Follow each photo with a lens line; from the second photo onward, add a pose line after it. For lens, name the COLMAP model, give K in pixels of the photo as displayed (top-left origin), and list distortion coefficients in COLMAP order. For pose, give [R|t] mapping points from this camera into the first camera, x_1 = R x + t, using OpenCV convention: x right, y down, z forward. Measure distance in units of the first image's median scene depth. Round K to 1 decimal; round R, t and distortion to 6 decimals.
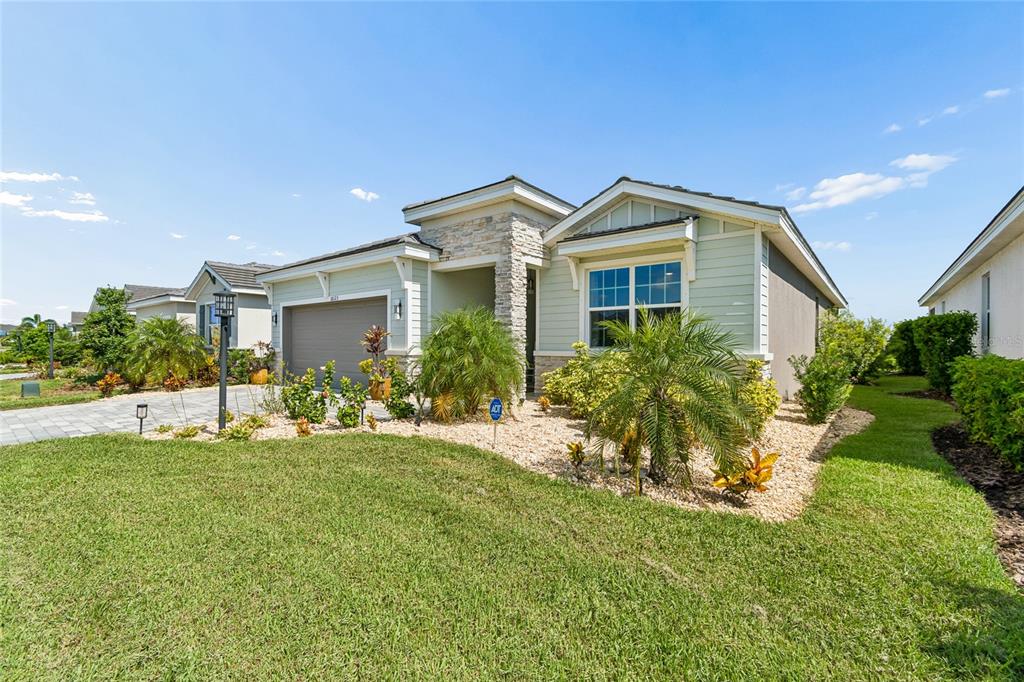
lens RADIAL K [[453.7, 0, 511.8], [0, 453.7, 340.7], [0, 0, 1]] dist [0.005172, -0.000545]
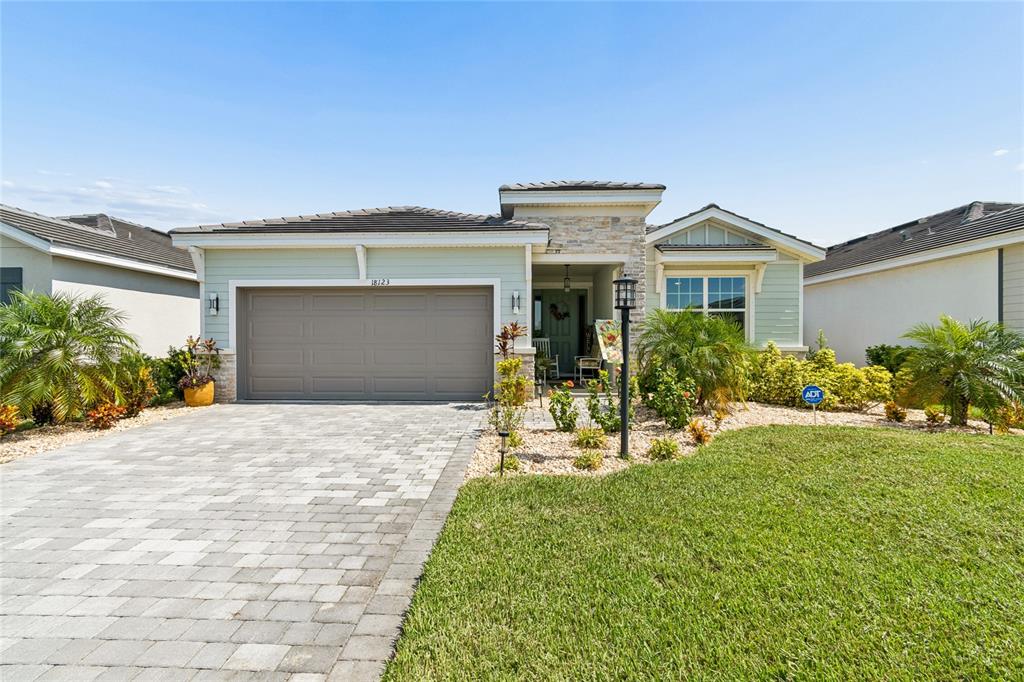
lens RADIAL K [[453.7, 0, 512.1], [0, 453.7, 335.1], [0, 0, 1]] dist [0.005172, -0.000545]
pose [[0.794056, 0.001528, 0.607843, -0.884544], [0.000437, 0.999995, -0.003084, -0.001951], [-0.607845, 0.002715, 0.794051, 0.330822]]
